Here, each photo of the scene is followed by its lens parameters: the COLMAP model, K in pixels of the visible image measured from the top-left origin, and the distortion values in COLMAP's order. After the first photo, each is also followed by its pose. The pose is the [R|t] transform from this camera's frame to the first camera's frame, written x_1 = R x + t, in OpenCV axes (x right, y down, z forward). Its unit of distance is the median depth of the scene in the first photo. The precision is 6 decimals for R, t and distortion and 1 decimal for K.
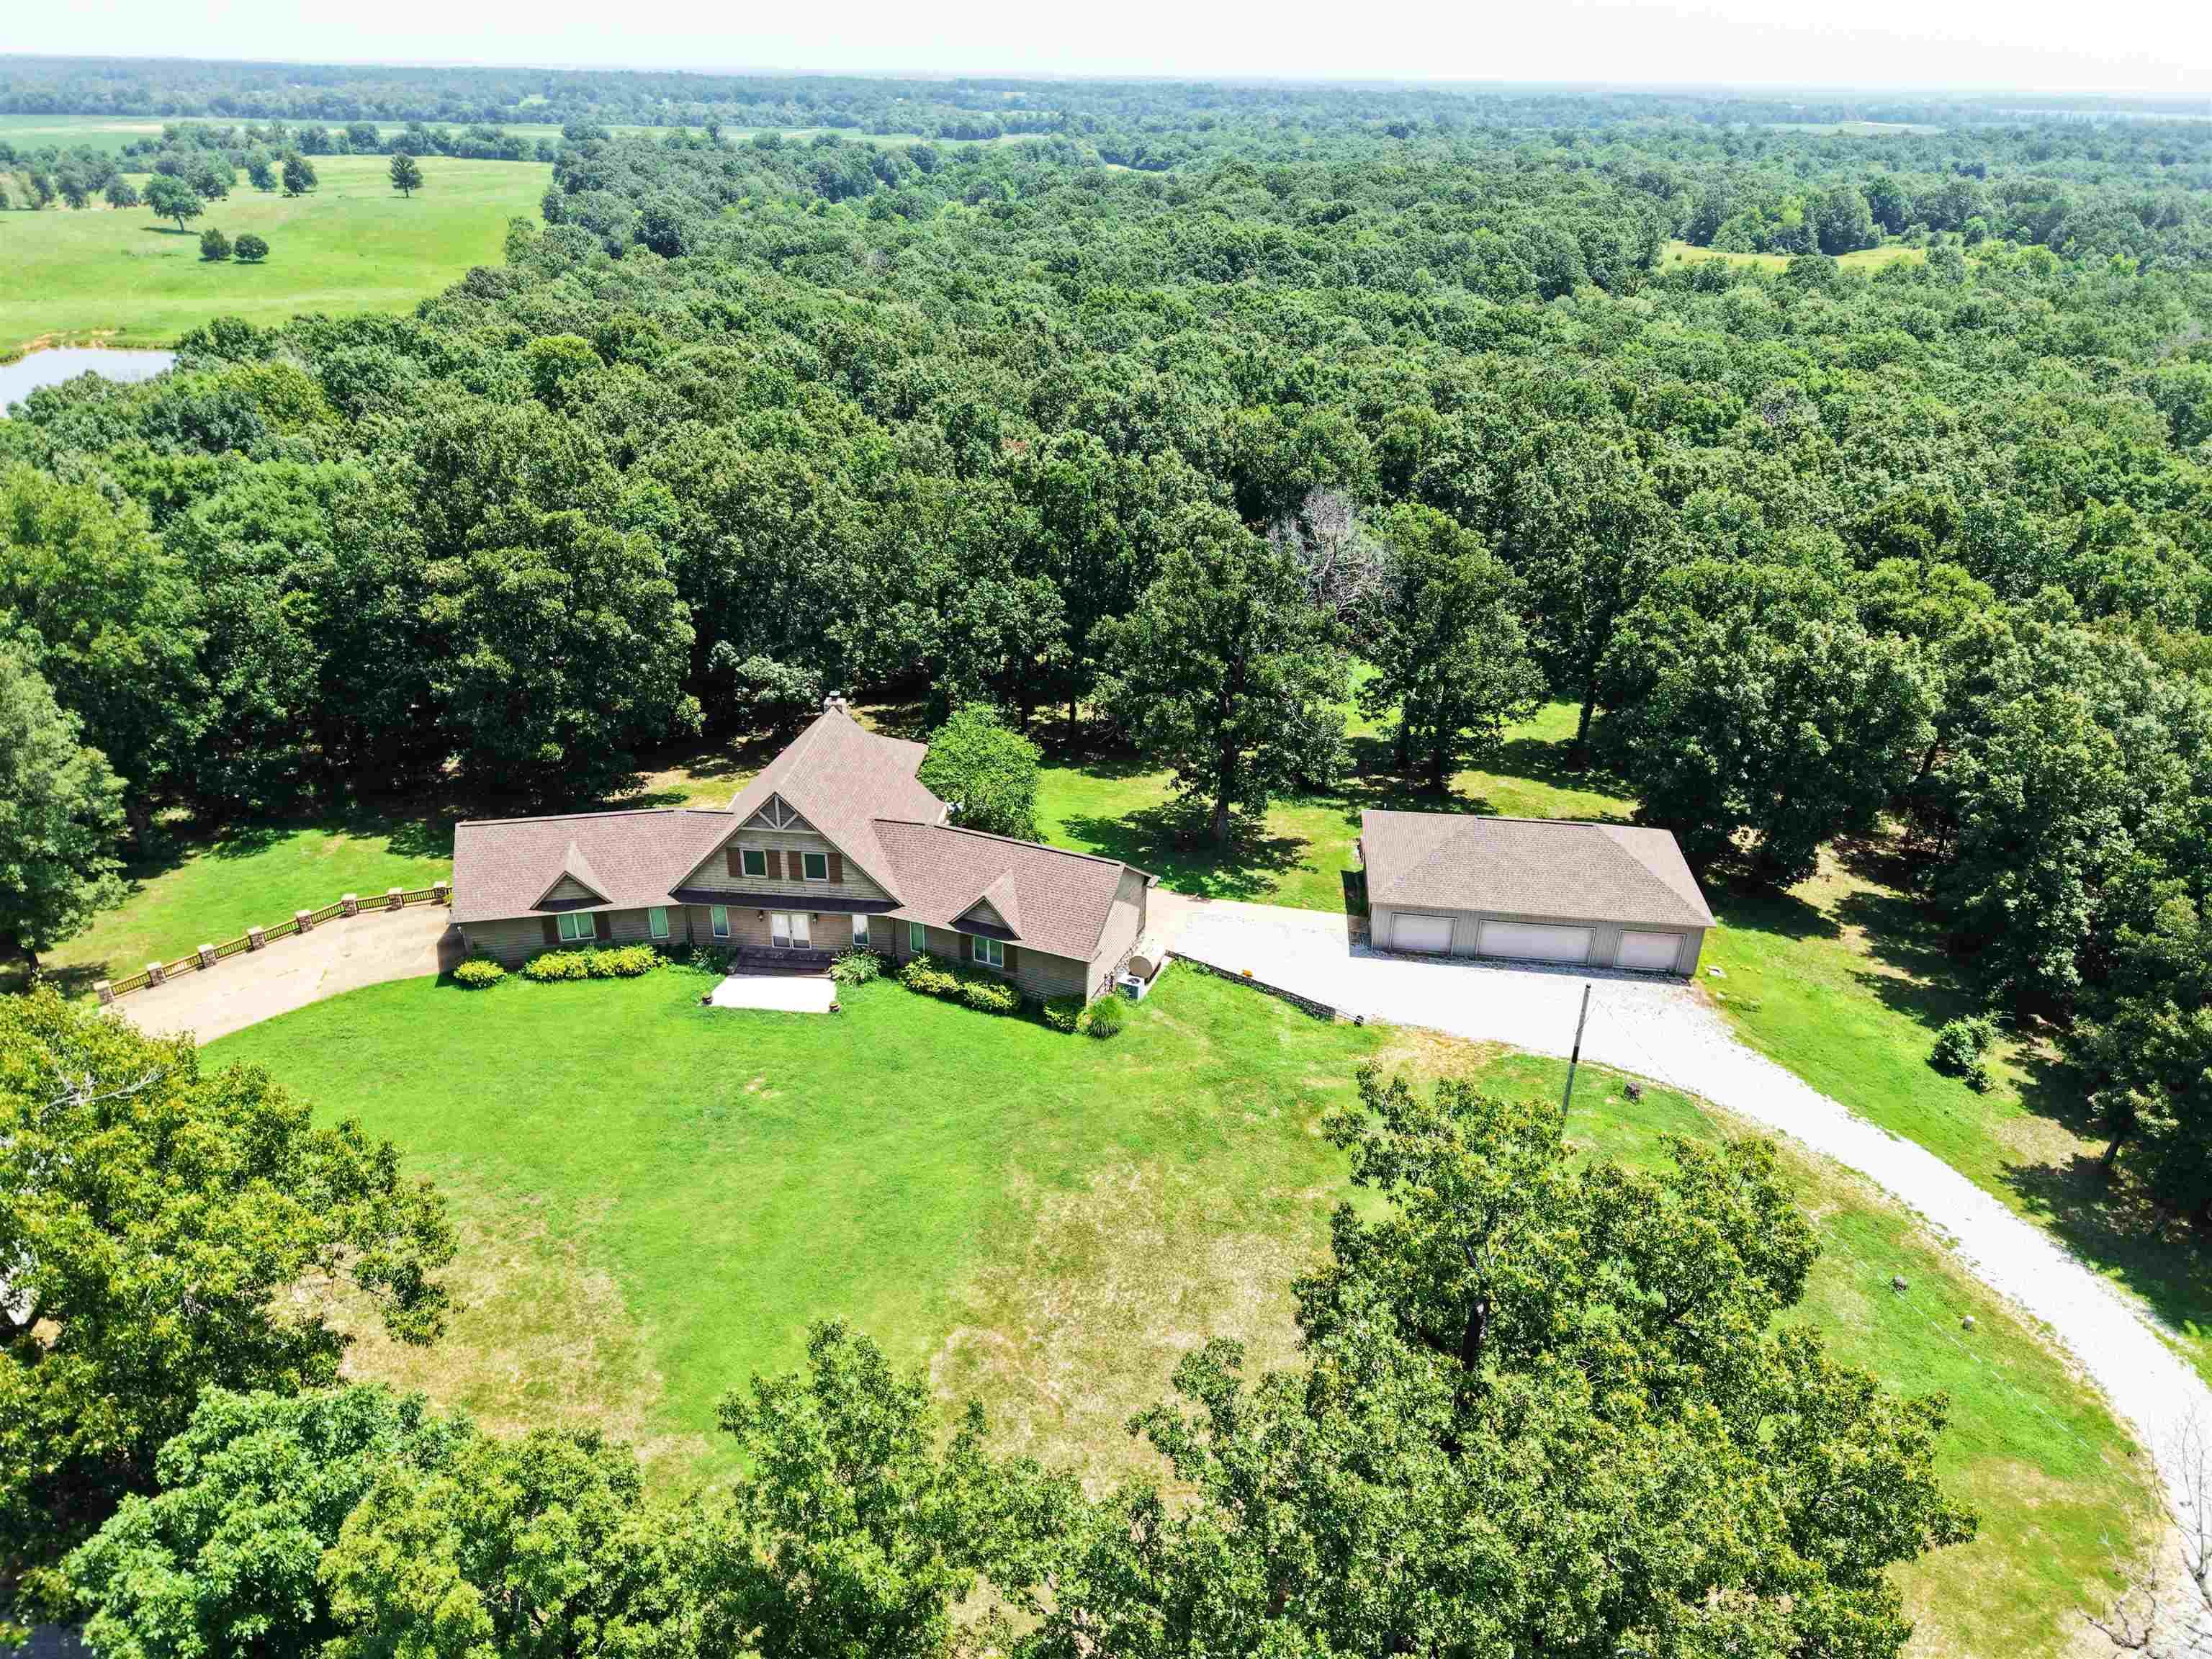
lens RADIAL K [[1487.9, 0, 1106.0], [0, 1487.9, 829.5], [0, 0, 1]] dist [0.012695, -0.007927]
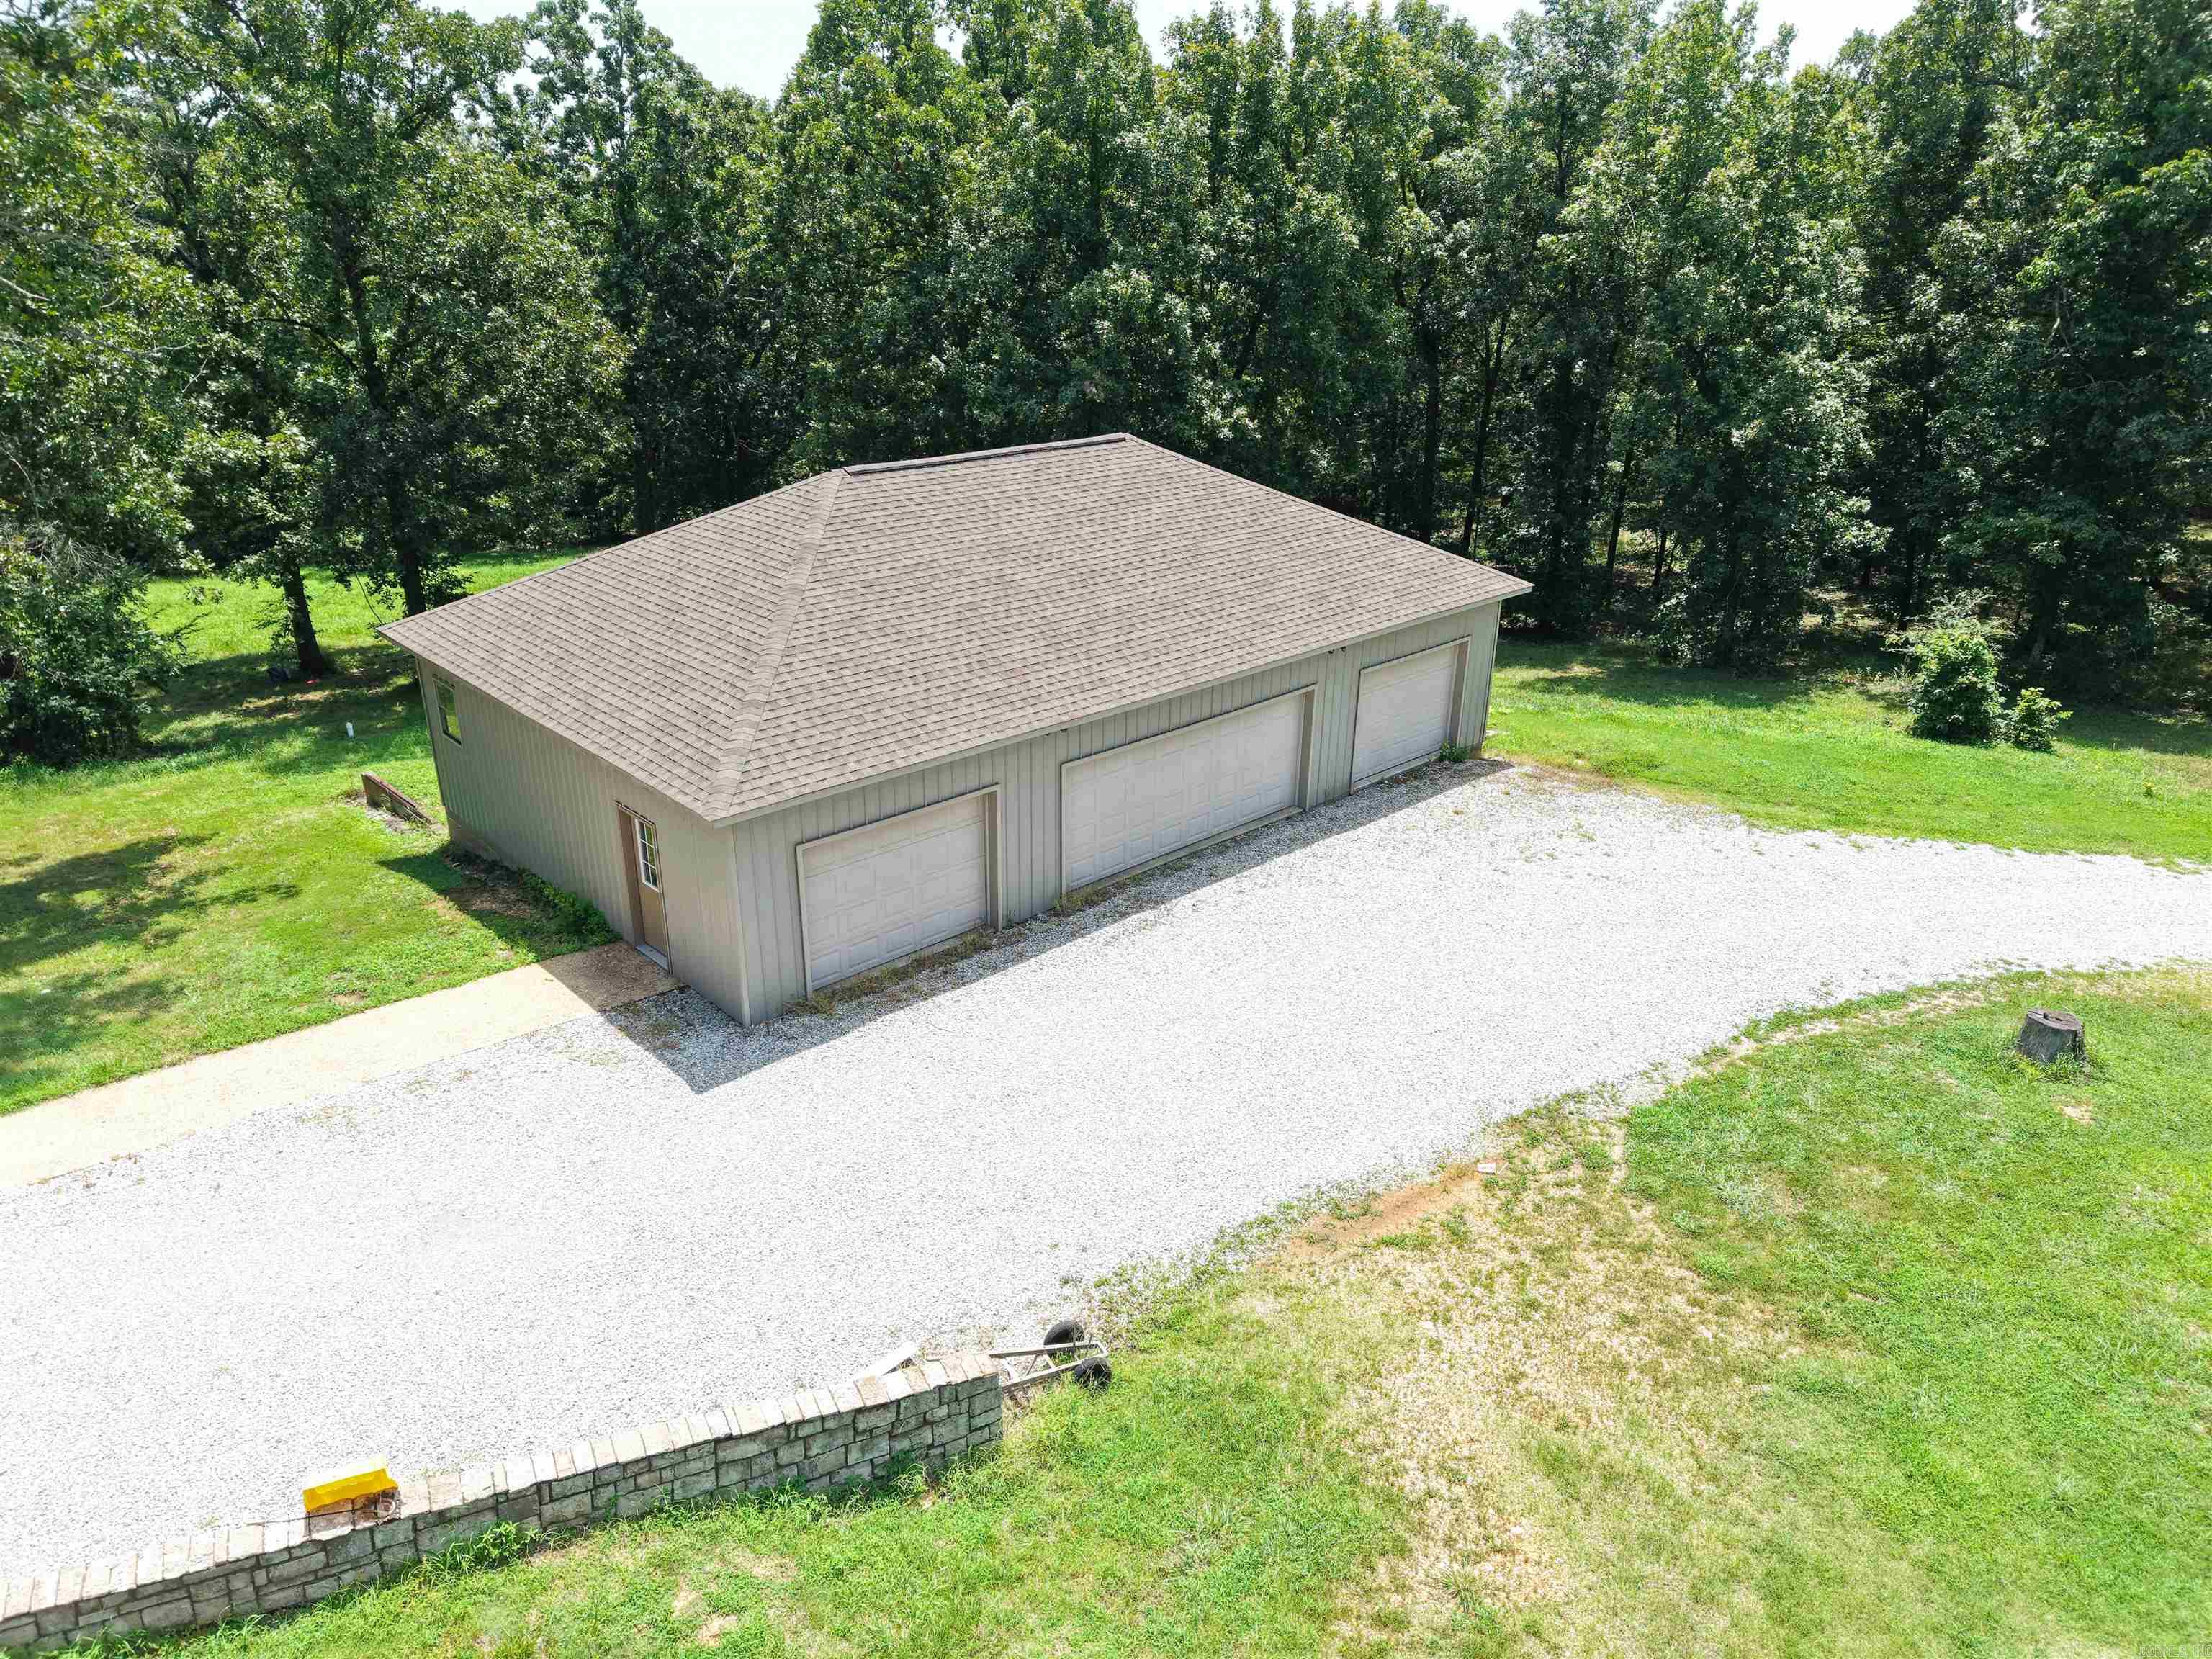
lens RADIAL K [[1487.9, 0, 1106.0], [0, 1487.9, 829.5], [0, 0, 1]] dist [0.012695, -0.007927]
pose [[0.651130, -0.312966, 0.691435, 0.060515], [0.349894, 0.932216, 0.092453, 0.048114], [-0.673501, 0.181730, 0.716499, 0.773407]]
